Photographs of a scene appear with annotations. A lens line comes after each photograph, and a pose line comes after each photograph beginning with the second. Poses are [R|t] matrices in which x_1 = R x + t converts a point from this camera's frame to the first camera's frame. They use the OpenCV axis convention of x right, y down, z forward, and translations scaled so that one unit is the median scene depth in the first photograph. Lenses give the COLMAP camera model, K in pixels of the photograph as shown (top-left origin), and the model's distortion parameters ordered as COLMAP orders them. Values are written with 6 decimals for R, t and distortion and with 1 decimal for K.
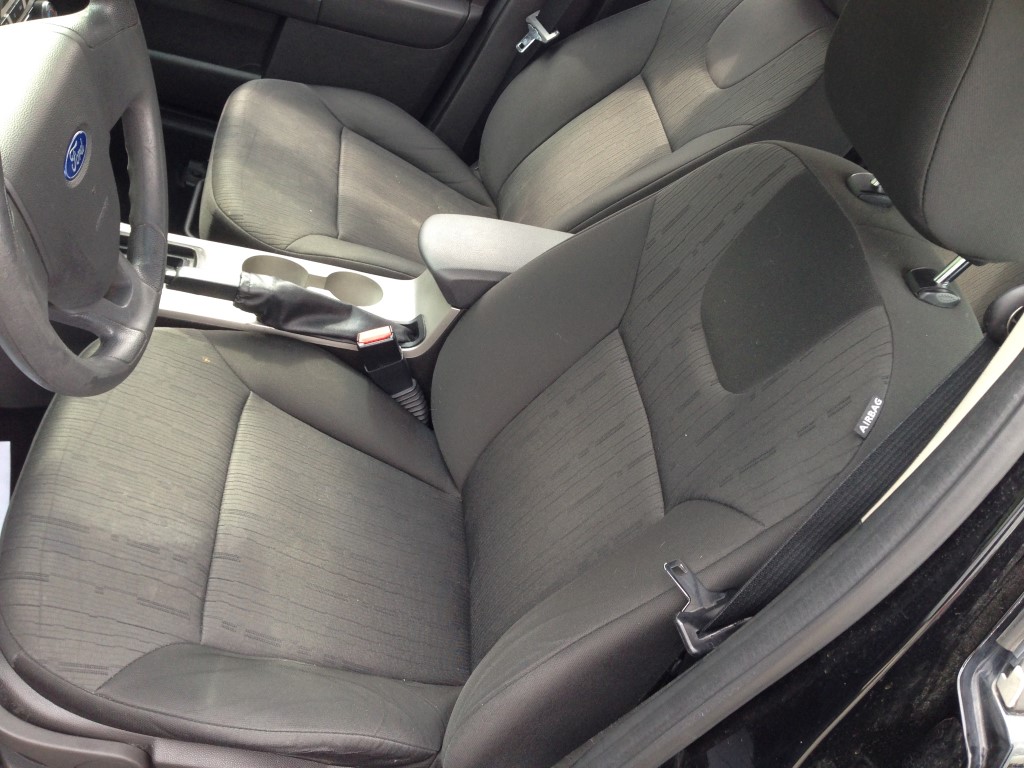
lens RADIAL K [[936.9, 0, 509.7], [0, 936.9, 379.8], [0, 0, 1]] dist [0.131511, -0.240616]
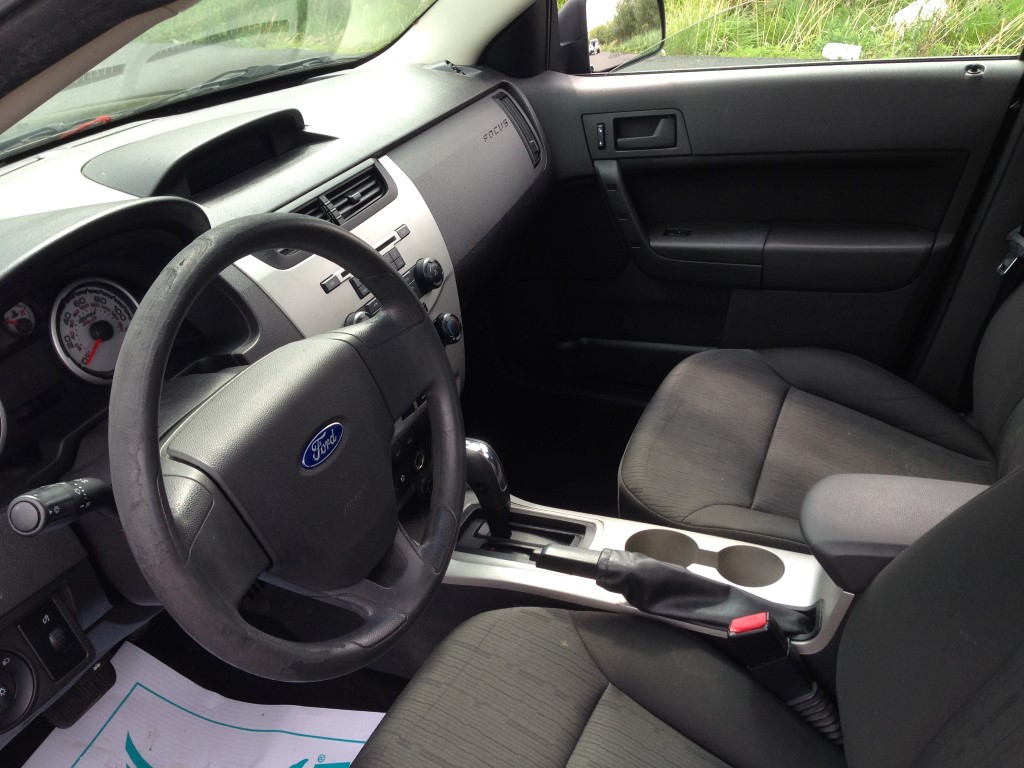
lens RADIAL K [[936.9, 0, 509.7], [0, 936.9, 379.8], [0, 0, 1]] dist [0.131511, -0.240616]
pose [[0.788190, -0.119999, -0.603619, 0.223607], [-0.054531, 0.963331, -0.262715, -0.022847], [0.613011, 0.239986, 0.752745, 0.186136]]
